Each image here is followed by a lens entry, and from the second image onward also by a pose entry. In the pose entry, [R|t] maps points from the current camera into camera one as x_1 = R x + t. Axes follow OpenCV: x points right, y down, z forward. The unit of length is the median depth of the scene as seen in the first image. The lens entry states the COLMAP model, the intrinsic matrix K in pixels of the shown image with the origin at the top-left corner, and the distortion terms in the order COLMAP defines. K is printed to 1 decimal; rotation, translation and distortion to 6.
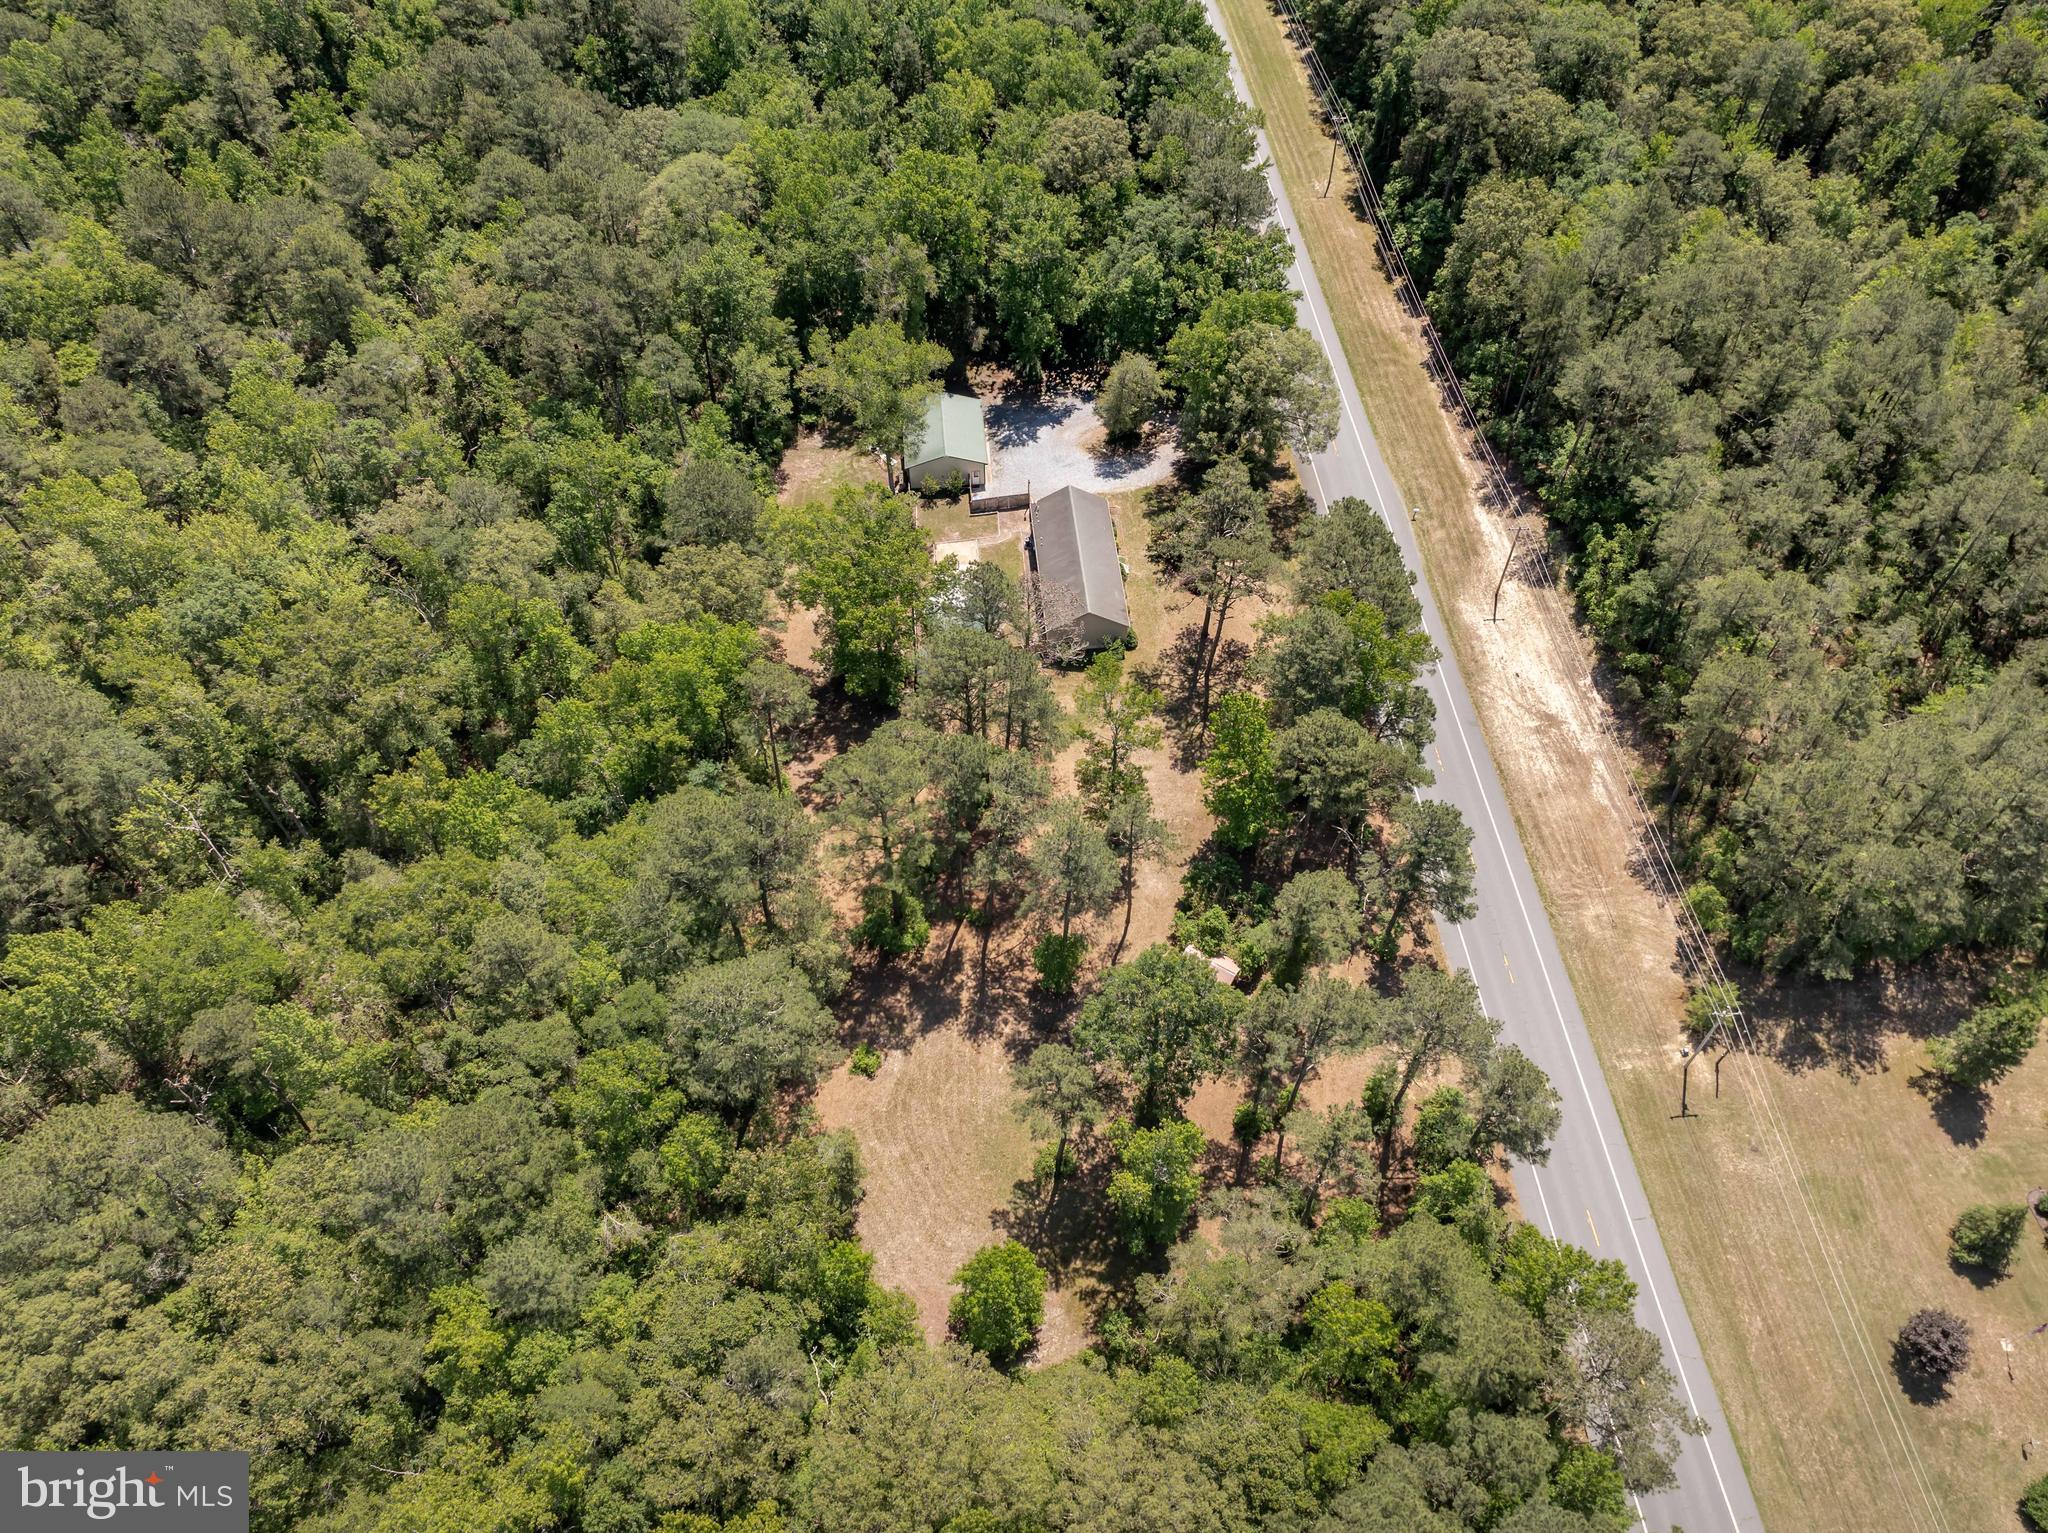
lens RADIAL K [[1441.2, 0, 1043.6], [0, 1441.2, 786.3], [0, 0, 1]] dist [-0.034085, 0.021746]
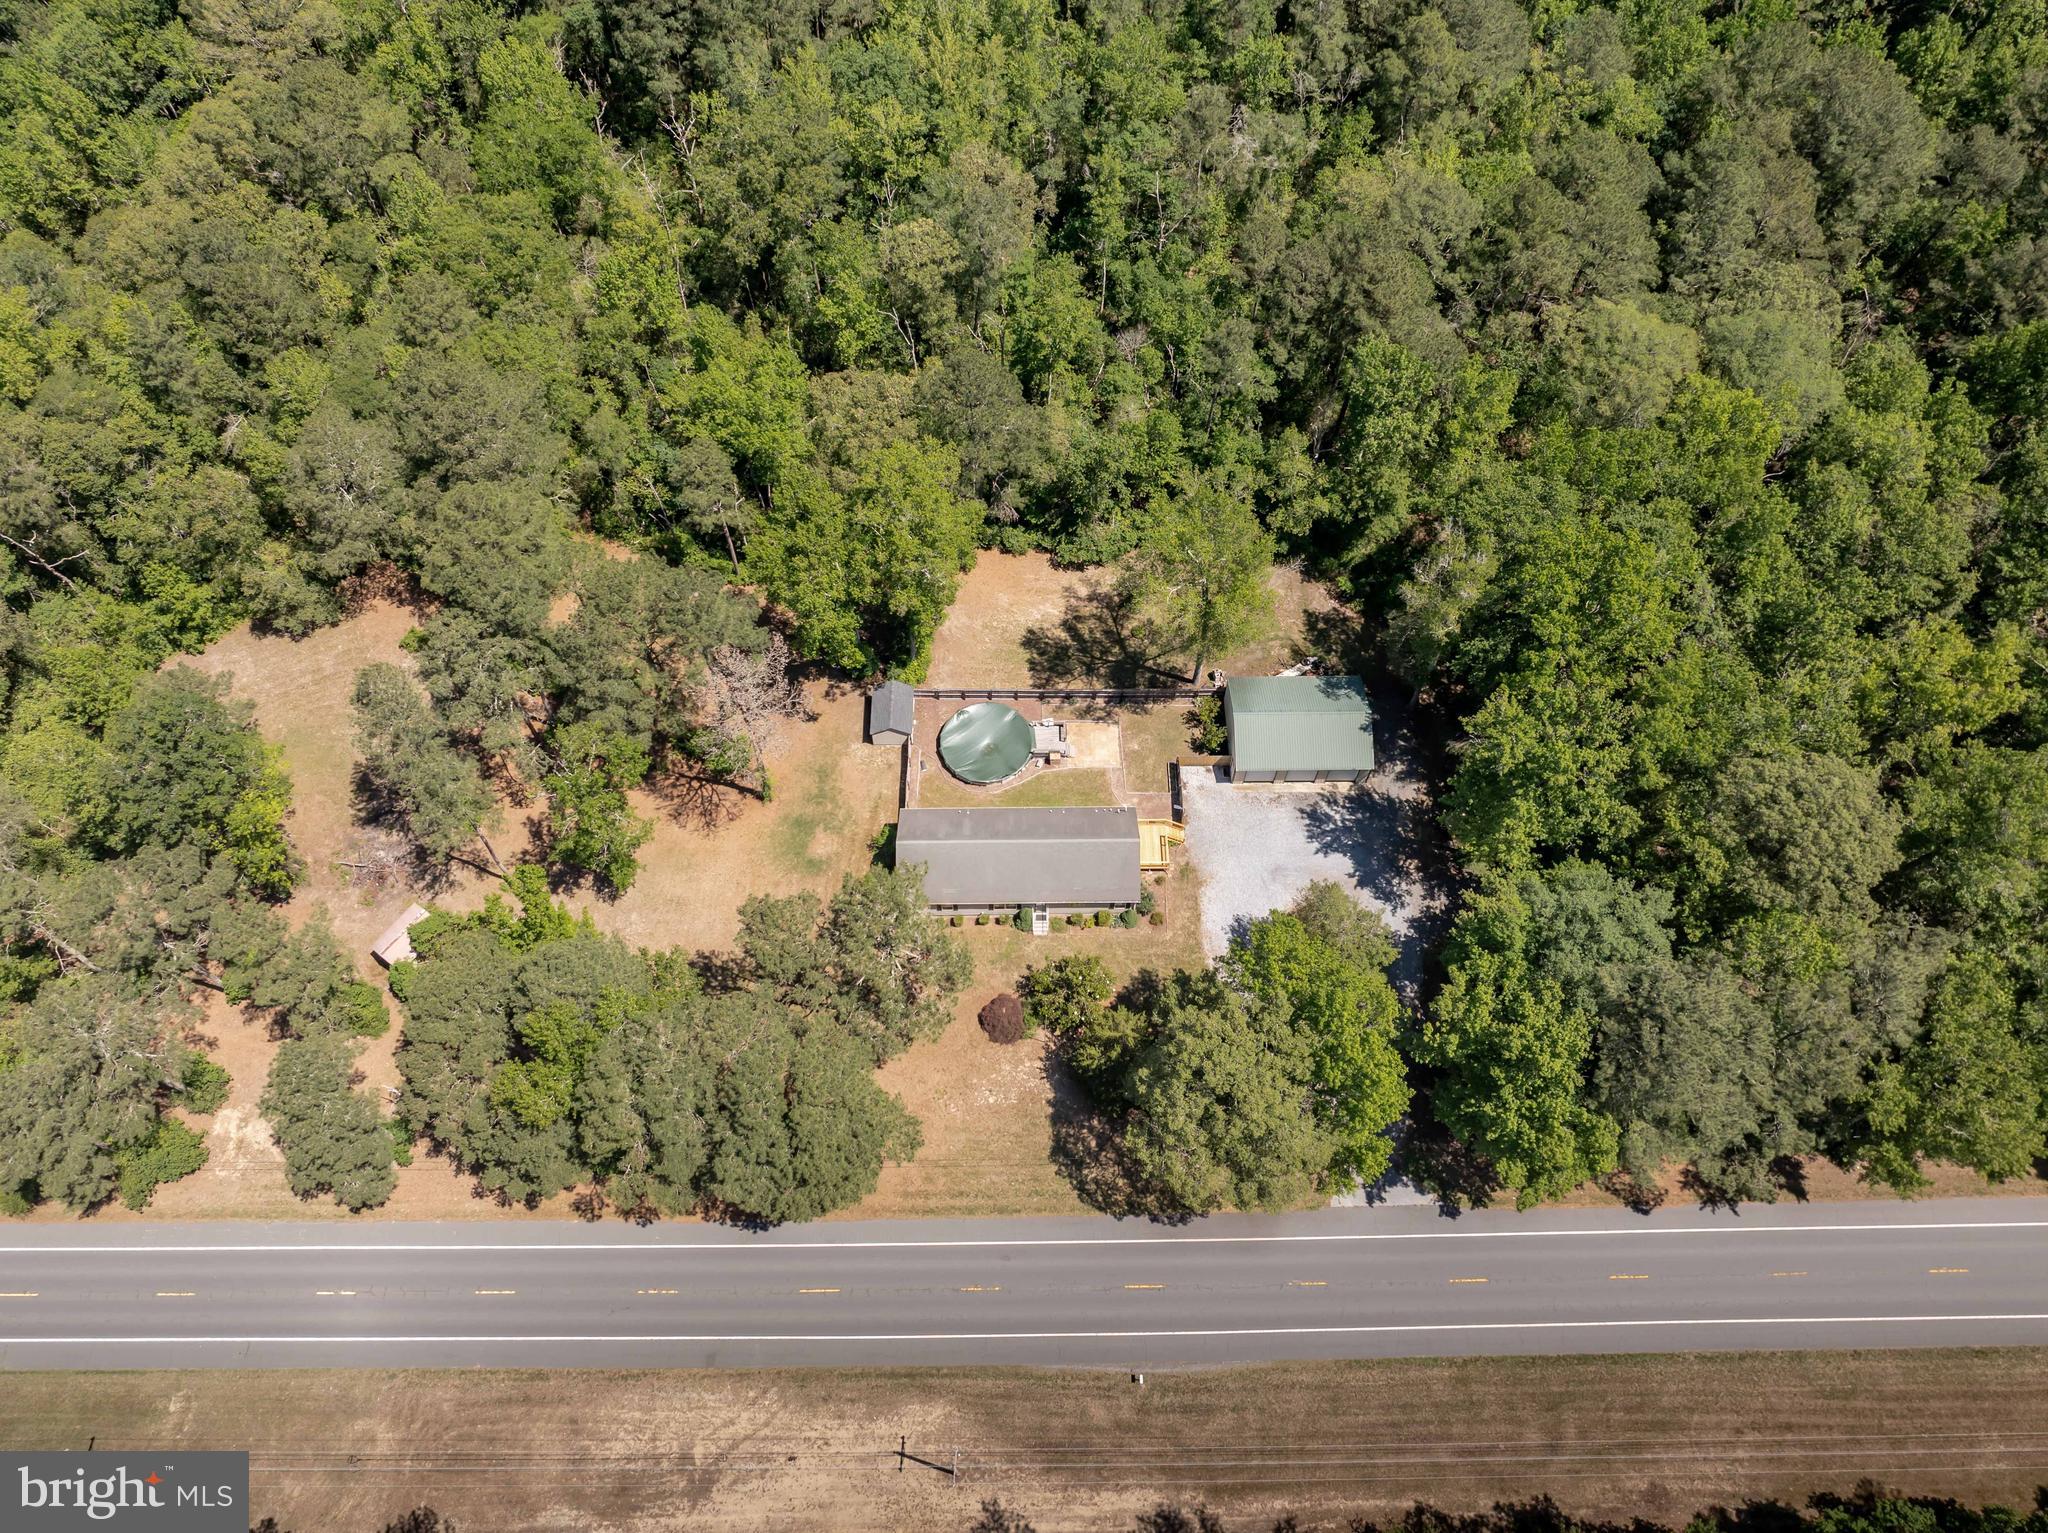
lens RADIAL K [[1441.2, 0, 1025.4], [0, 1441.2, 761.9], [0, 0, 1]] dist [-0.034085, 0.021746]
pose [[-0.081676, 0.862197, -0.499946, 0.336640], [-0.789093, 0.250479, 0.560886, -0.556267], [0.608820, 0.440315, 0.659895, 0.440868]]
